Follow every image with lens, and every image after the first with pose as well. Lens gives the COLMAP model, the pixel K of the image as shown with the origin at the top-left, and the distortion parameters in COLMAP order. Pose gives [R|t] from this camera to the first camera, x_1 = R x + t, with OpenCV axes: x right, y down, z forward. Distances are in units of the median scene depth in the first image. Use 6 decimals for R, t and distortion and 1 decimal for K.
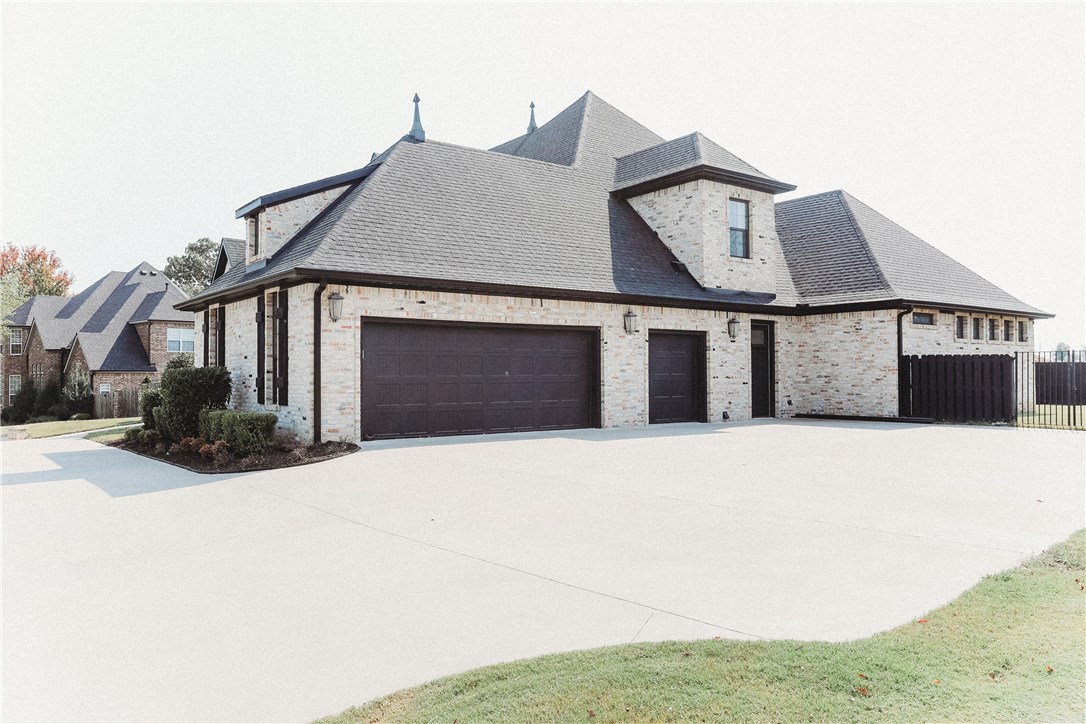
lens RADIAL K [[808.7, 0, 543.0], [0, 808.7, 362.0], [0, 0, 1]] dist [-0.032970, 0.000304]
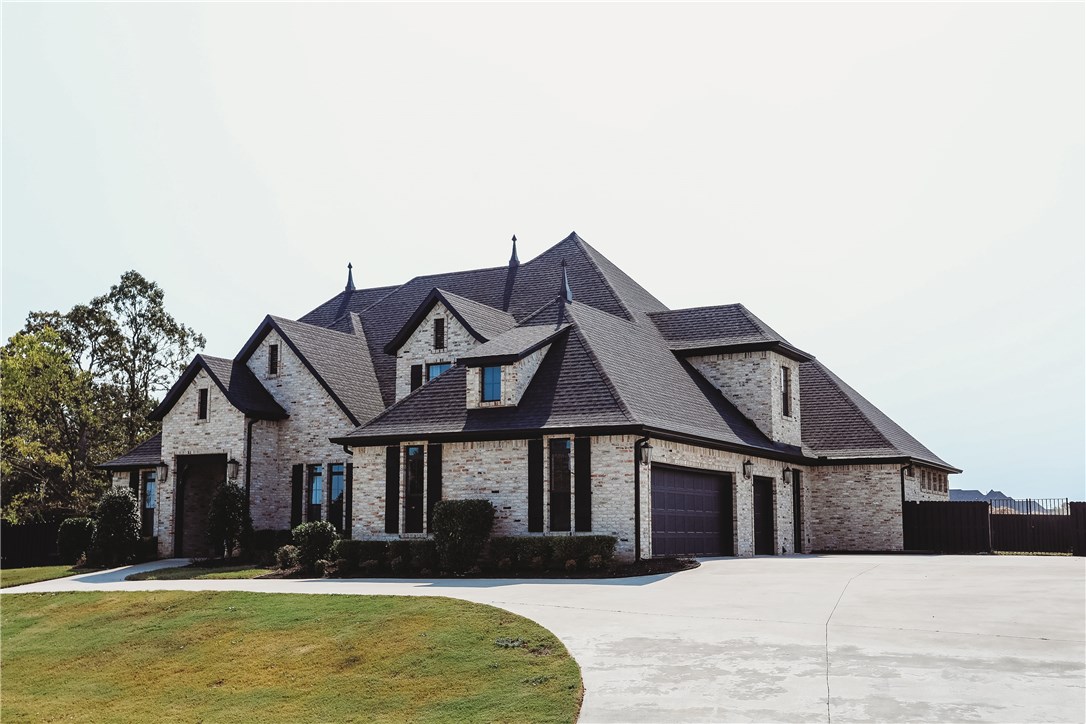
lens RADIAL K [[1269.7, 0, 543.0], [0, 1269.7, 362.0], [0, 0, 1]] dist [-0.015824, -0.009746]
pose [[0.902388, 0.065338, 0.425942, -0.892076], [-0.013503, 0.992240, -0.123600, 0.027655], [-0.430713, 0.105783, 0.896268, -0.537389]]
